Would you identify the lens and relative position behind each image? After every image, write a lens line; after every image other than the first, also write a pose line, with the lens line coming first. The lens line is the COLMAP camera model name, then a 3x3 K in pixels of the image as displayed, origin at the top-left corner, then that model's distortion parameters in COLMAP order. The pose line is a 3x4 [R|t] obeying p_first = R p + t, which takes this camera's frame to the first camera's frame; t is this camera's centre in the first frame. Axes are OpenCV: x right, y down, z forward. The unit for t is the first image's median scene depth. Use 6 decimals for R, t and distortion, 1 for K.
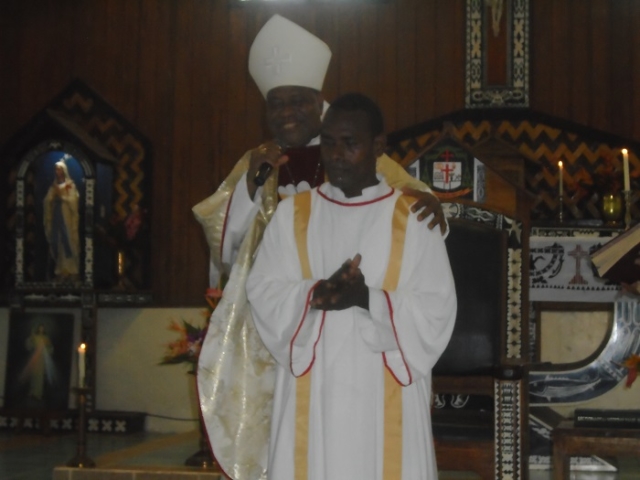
lens RADIAL K [[1294.0, 0, 320.5], [0, 1294.0, 240.1], [0, 0, 1]] dist [-0.092020, 0.000000]
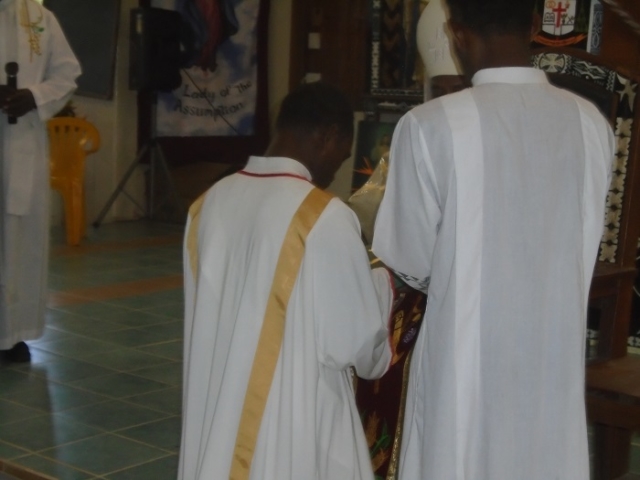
lens RADIAL K [[1294.0, 0, 320.7], [0, 1294.0, 240.1], [0, 0, 1]] dist [-0.092020, 0.000000]
pose [[0.881214, 0.080840, -0.465754, 0.340401], [0.007313, 0.982820, 0.184422, -0.061548], [0.472661, -0.165921, 0.865483, 0.244640]]
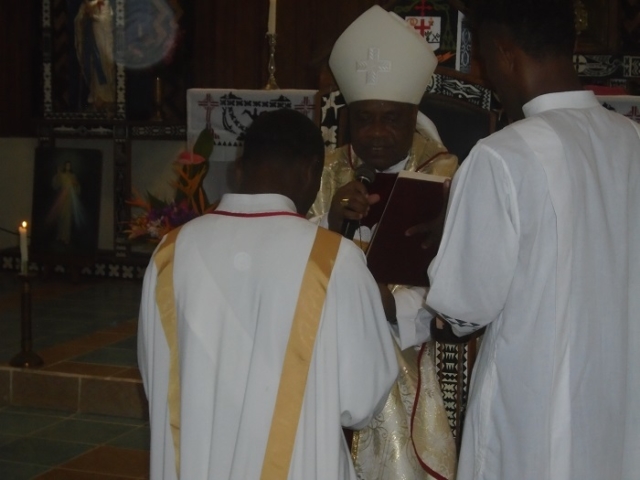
lens RADIAL K [[1294.0, 0, 321.7], [0, 1294.0, 240.5], [0, 0, 1]] dist [-0.092020, 0.000000]
pose [[0.990830, 0.019755, -0.133662, 0.142147], [0.003636, 0.984997, 0.172531, -0.061513], [0.135065, -0.171435, 0.975893, 0.242289]]
